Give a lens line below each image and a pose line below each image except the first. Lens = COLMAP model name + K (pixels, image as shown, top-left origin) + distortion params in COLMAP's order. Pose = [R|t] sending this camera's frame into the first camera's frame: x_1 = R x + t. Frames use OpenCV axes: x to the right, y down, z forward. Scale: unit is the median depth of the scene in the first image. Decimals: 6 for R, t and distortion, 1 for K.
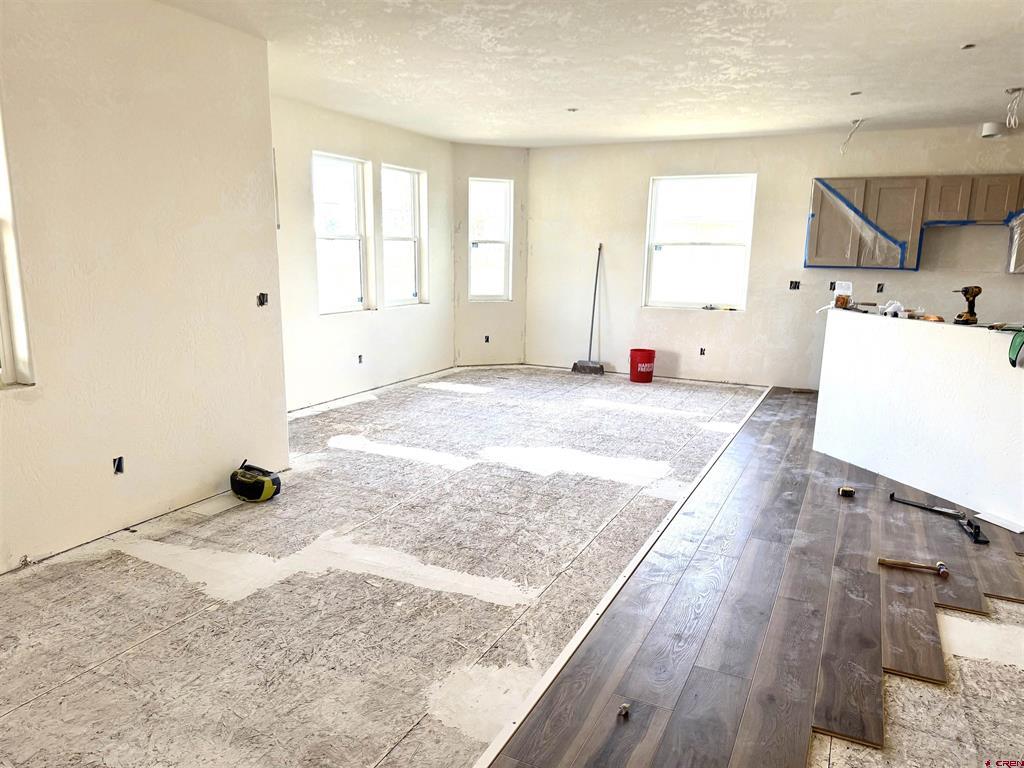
lens RADIAL K [[723.4, 0, 512.0], [0, 723.4, 384.0], [0, 0, 1]] dist [0.037892, -0.042353]
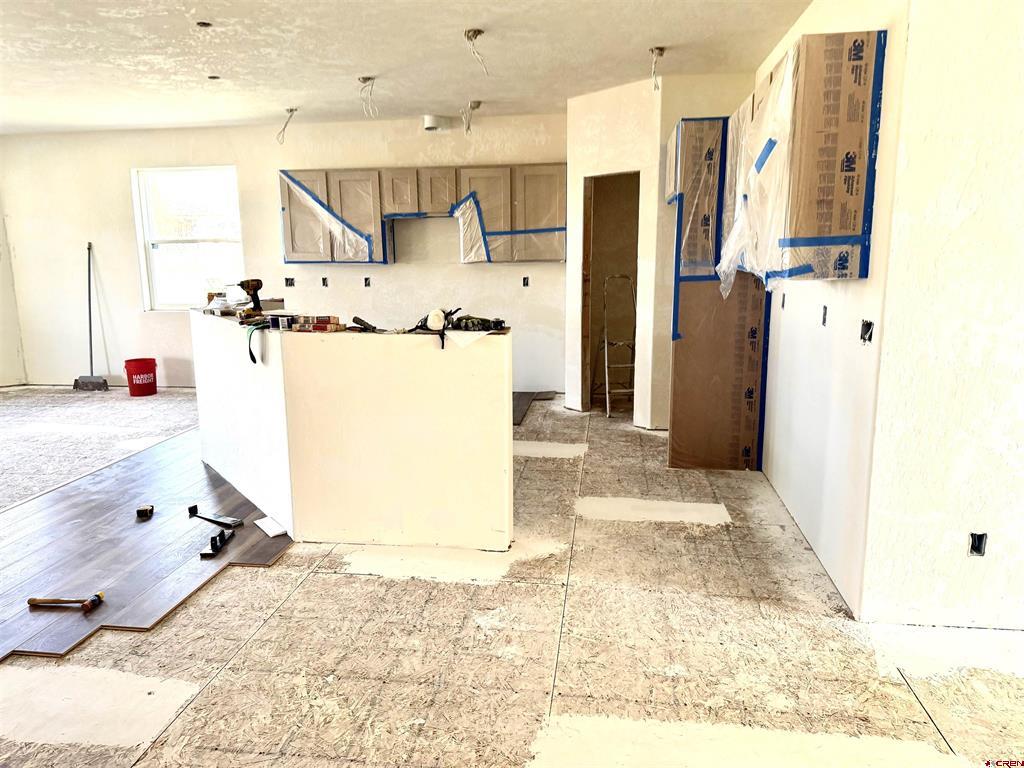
lens RADIAL K [[714.7, 0, 509.8], [0, 714.7, 393.5], [0, 0, 1]] dist [0.096381, -0.172986]
pose [[0.950122, -0.091555, 0.298136, 0.401254], [0.086098, 0.995791, 0.031417, 0.007225], [-0.299757, -0.004182, 0.954006, -0.001208]]
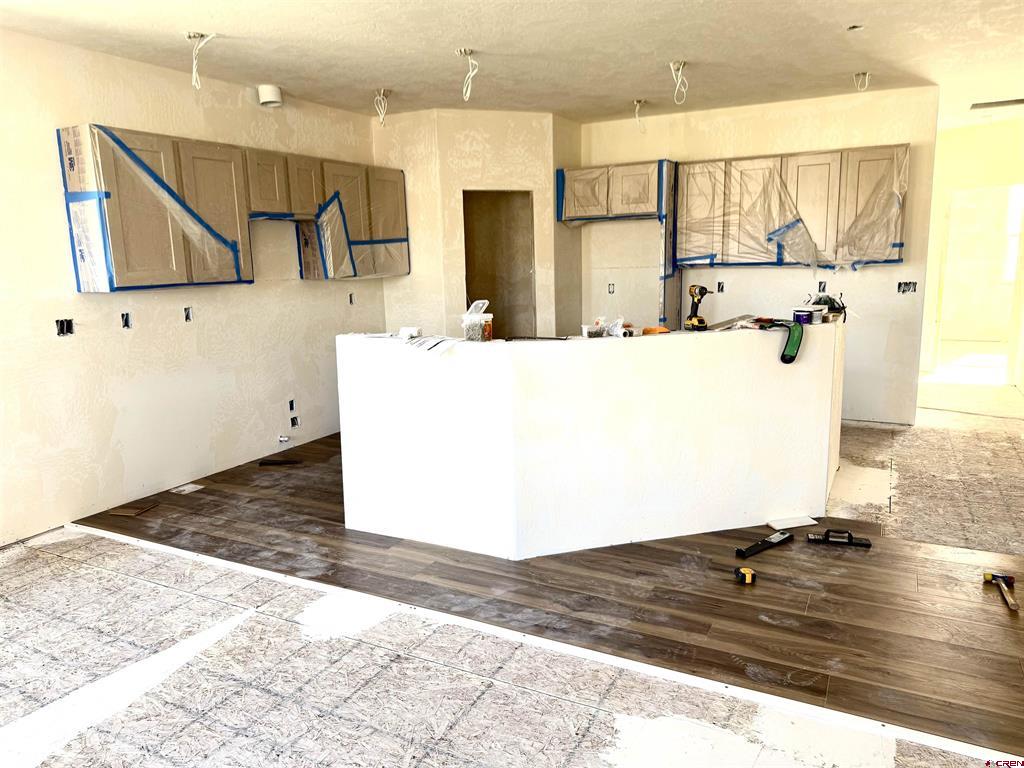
lens RADIAL K [[723.4, 0, 512.0], [0, 723.4, 384.0], [0, 0, 1]] dist [0.037892, -0.042353]
pose [[0.023430, -0.195933, 0.980337, -0.140710], [0.207284, 0.960249, 0.186964, -0.139351], [-0.978000, 0.198828, 0.063112, 0.721405]]
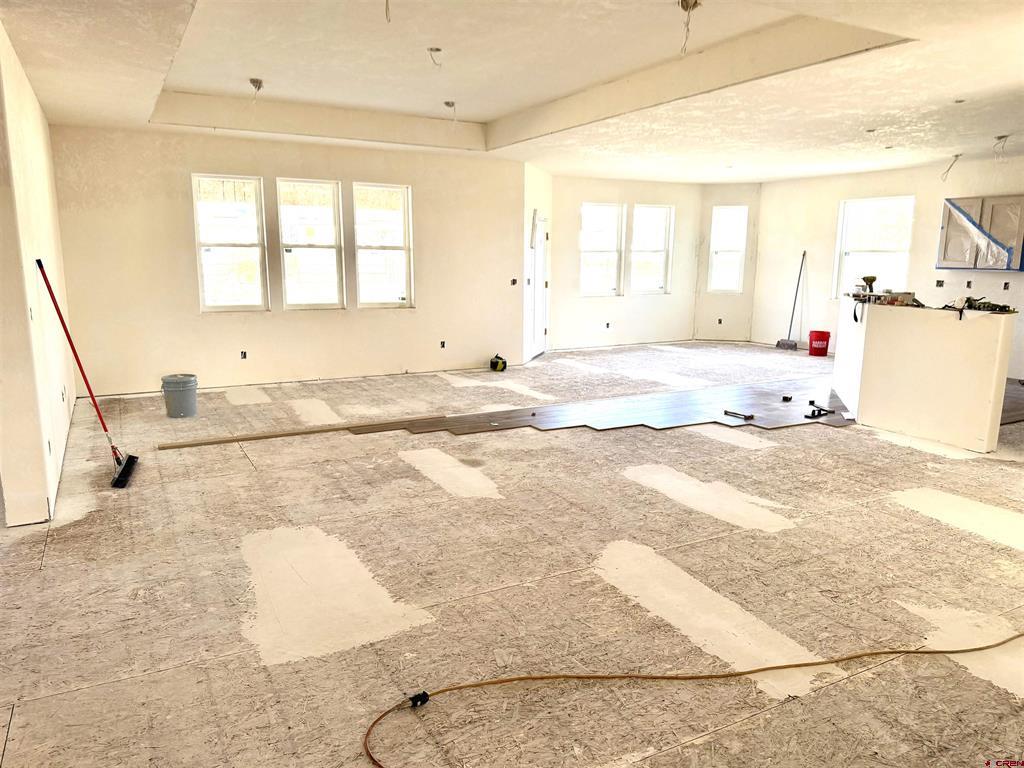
lens RADIAL K [[723.4, 0, 512.0], [0, 723.4, 384.0], [0, 0, 1]] dist [0.037892, -0.042353]
pose [[0.817198, 0.089202, -0.569412, 0.563683], [-0.097035, 0.995142, 0.016634, 0.093642], [0.568130, 0.041660, 0.821884, -0.472421]]
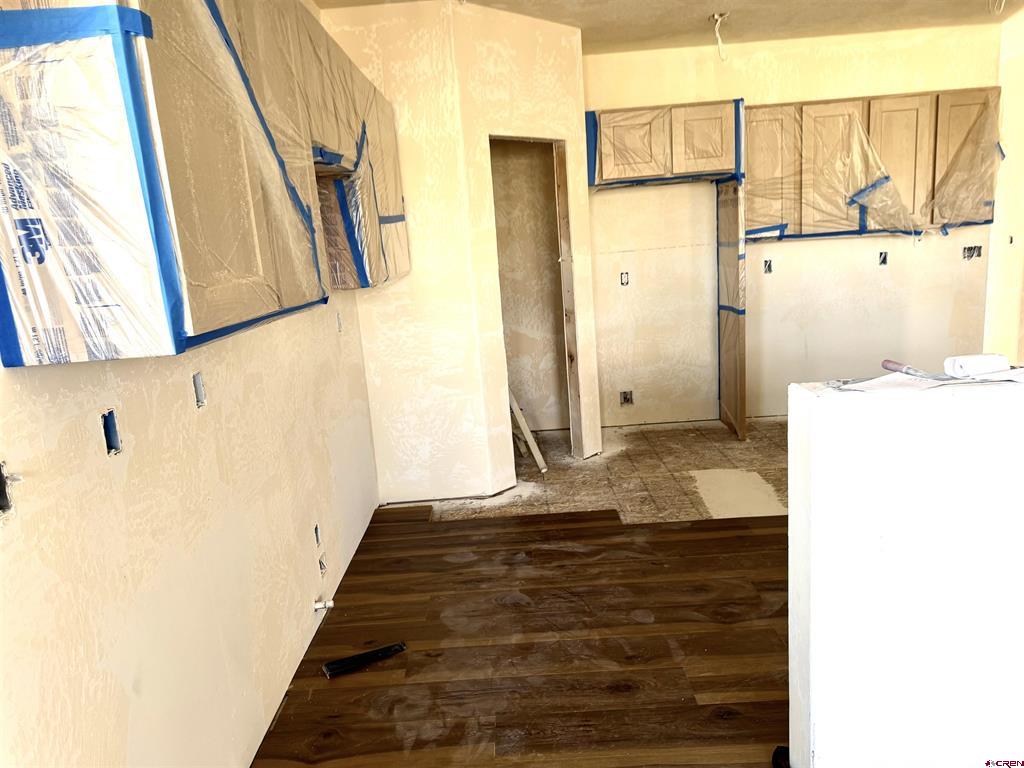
lens RADIAL K [[723.4, 0, 512.0], [0, 723.4, 384.0], [0, 0, 1]] dist [0.037892, -0.042353]
pose [[-0.443741, -0.164538, 0.880921, 0.232187], [0.225067, 0.931032, 0.287269, -0.191558], [-0.867432, 0.325739, -0.376105, 1.045110]]
